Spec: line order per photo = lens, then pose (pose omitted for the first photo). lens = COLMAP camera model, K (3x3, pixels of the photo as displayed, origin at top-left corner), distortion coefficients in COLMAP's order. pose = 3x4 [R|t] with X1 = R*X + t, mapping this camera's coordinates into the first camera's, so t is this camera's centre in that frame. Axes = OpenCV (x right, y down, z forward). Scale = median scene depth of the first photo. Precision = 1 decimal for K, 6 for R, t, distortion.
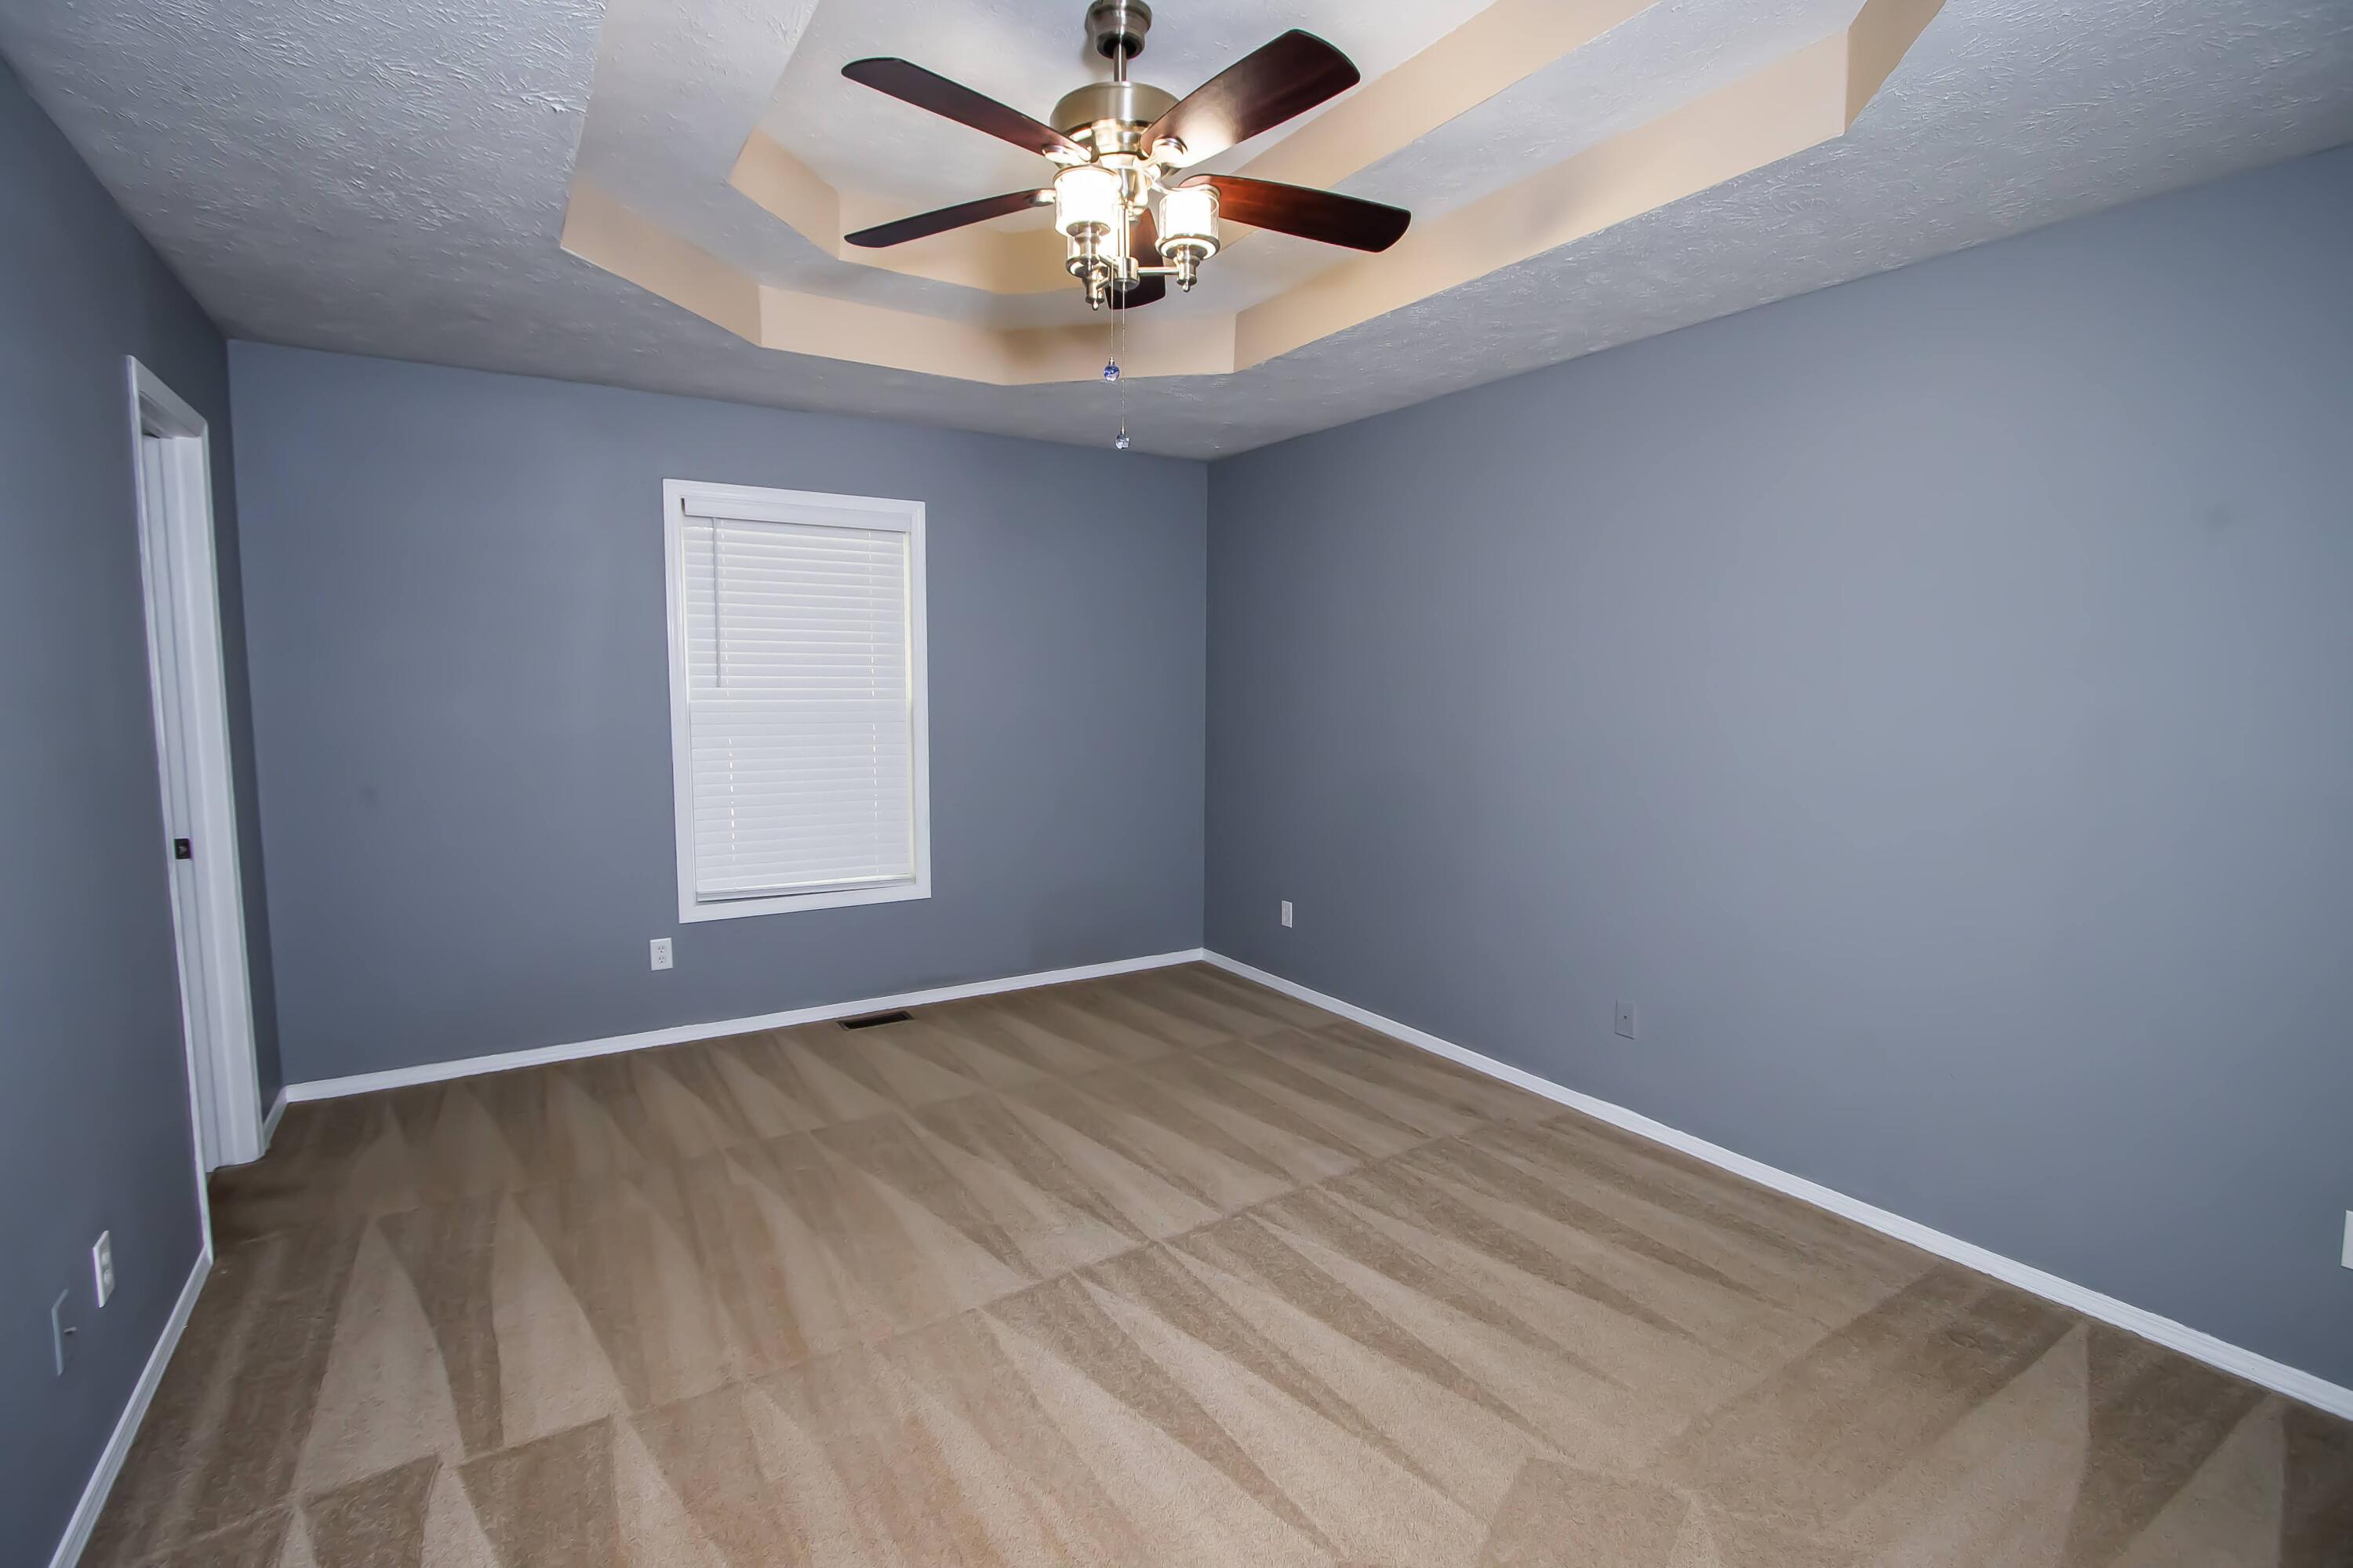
lens RADIAL K [[1087.9, 0, 1167.7], [0, 1087.9, 778.6], [0, 0, 1]] dist [-0.016002, 0.000615]
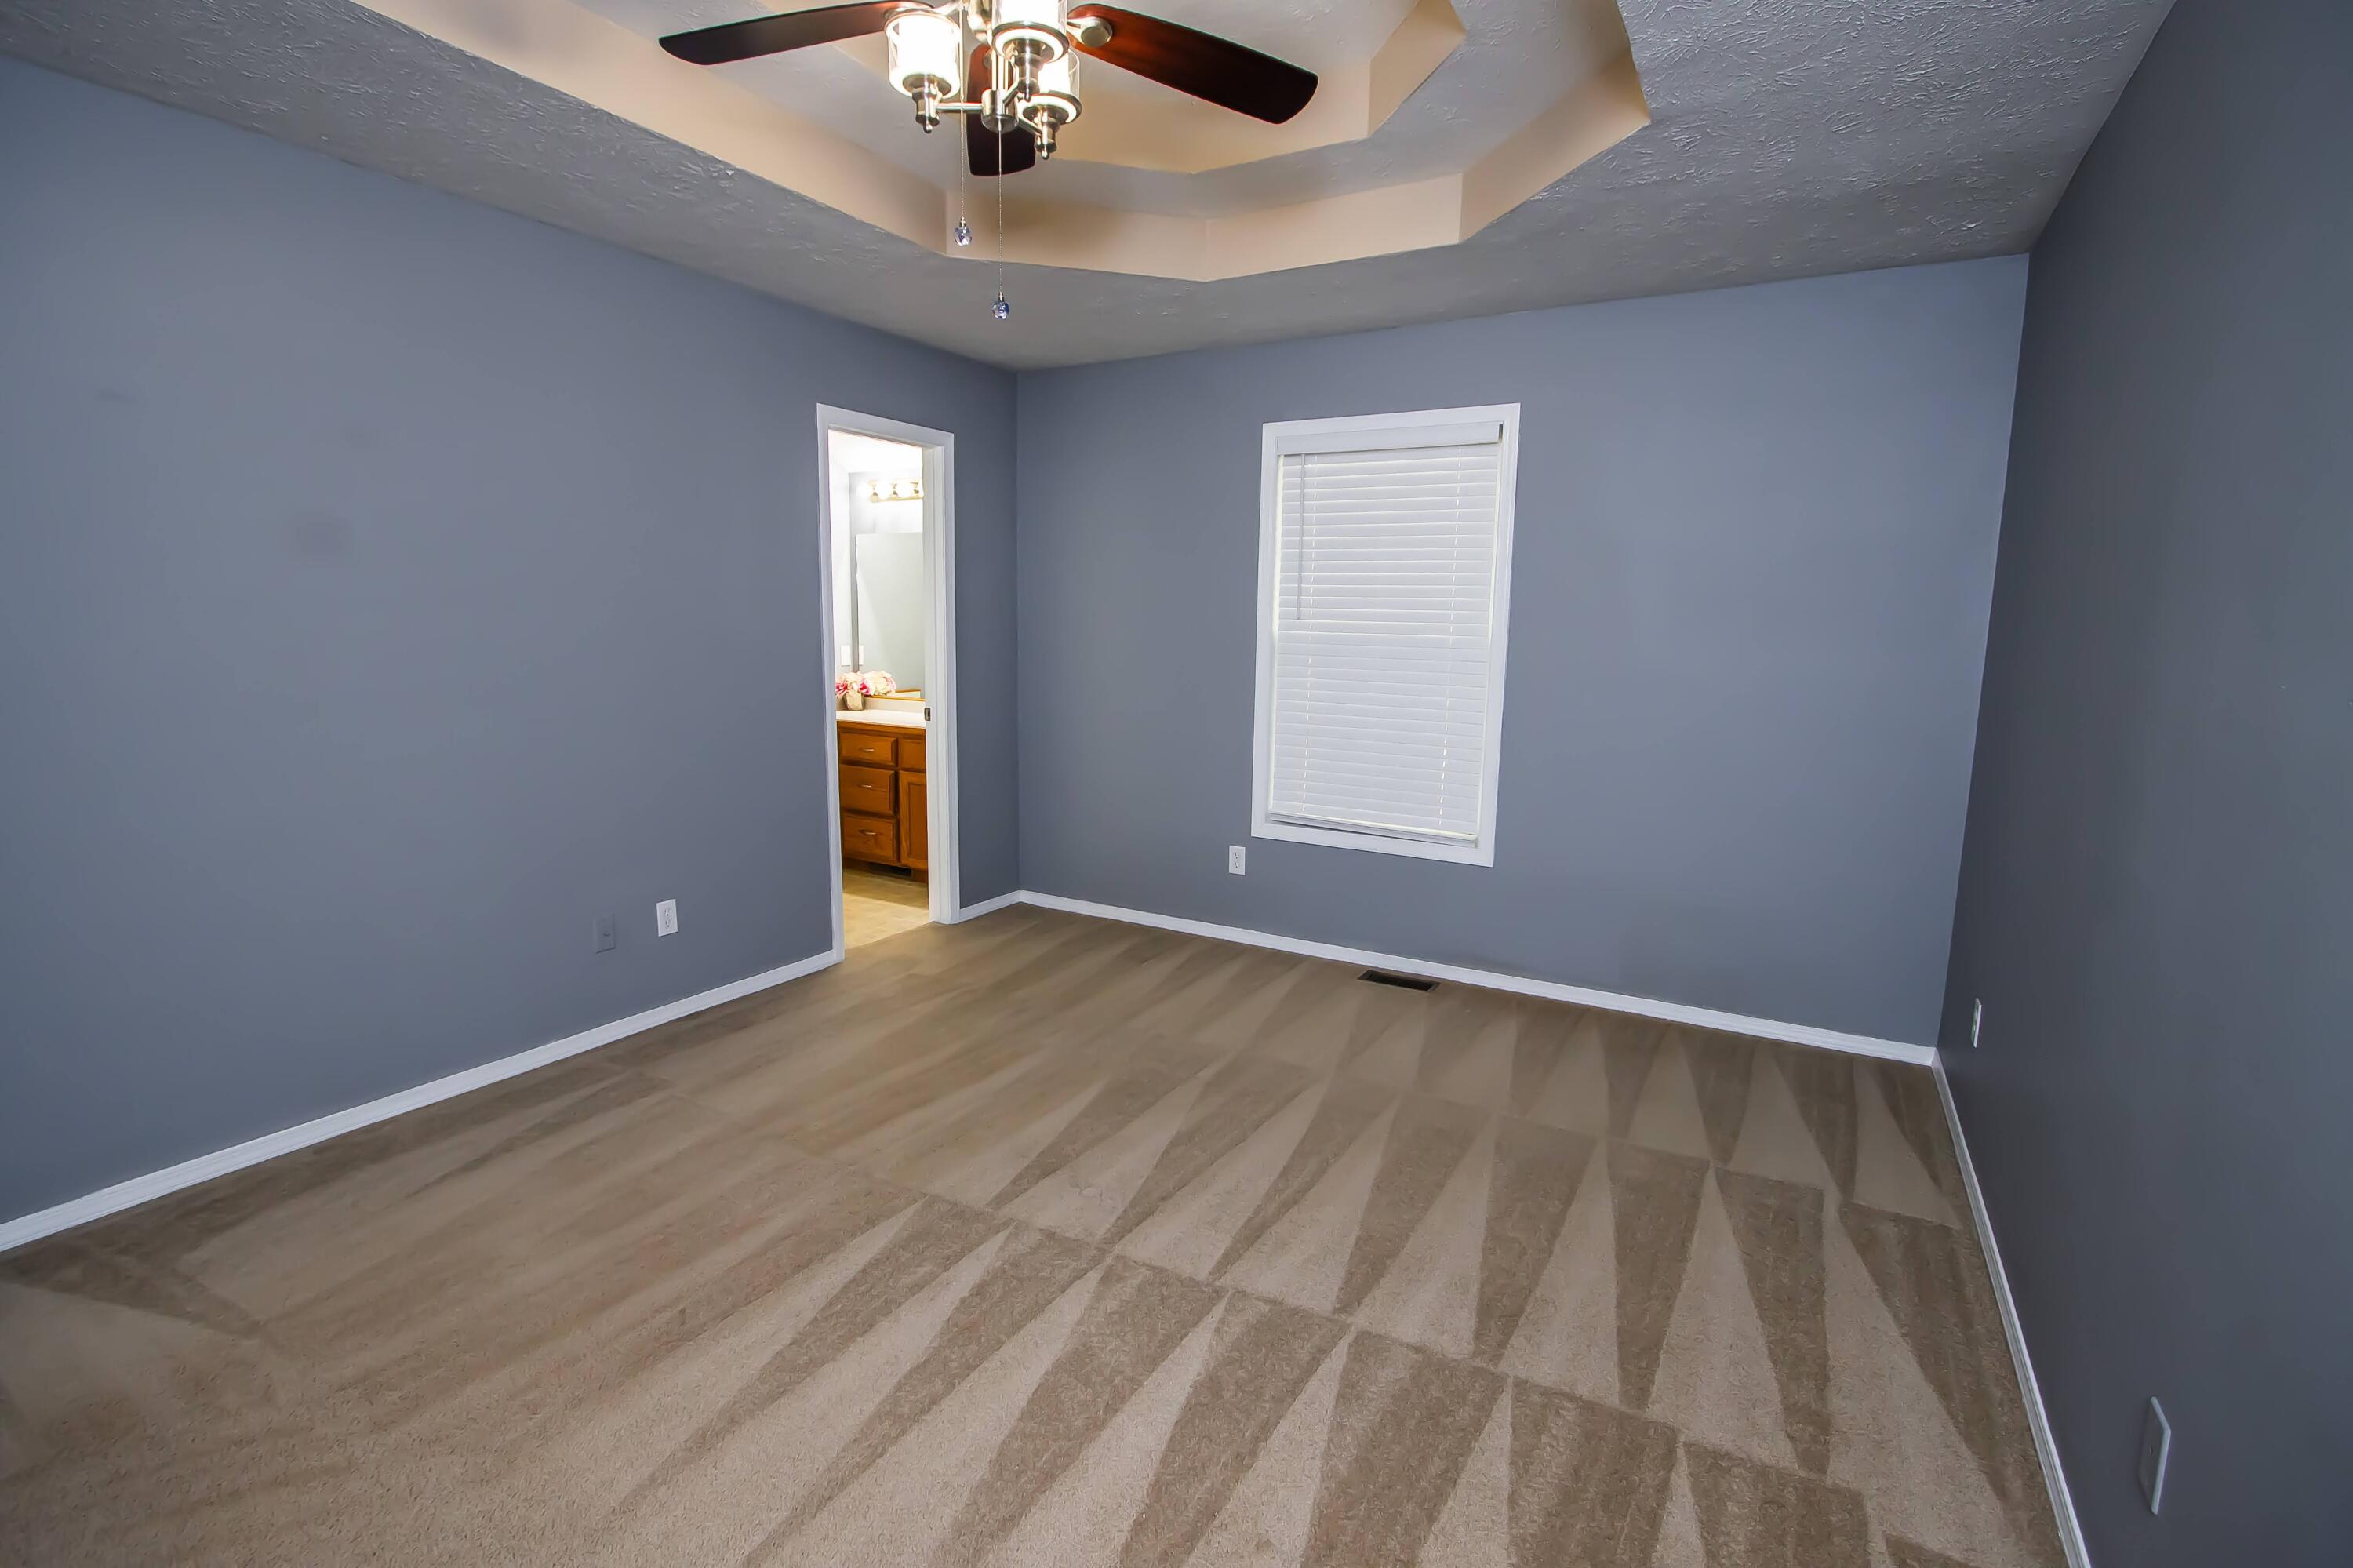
lens RADIAL K [[1087.9, 0, 1167.7], [0, 1087.9, 778.6], [0, 0, 1]] dist [-0.016002, 0.000615]
pose [[0.466979, 0.125234, -0.875355, 0.461518], [-0.103317, 0.990868, 0.086643, -0.010039], [0.878212, 0.049979, 0.475653, 0.401425]]
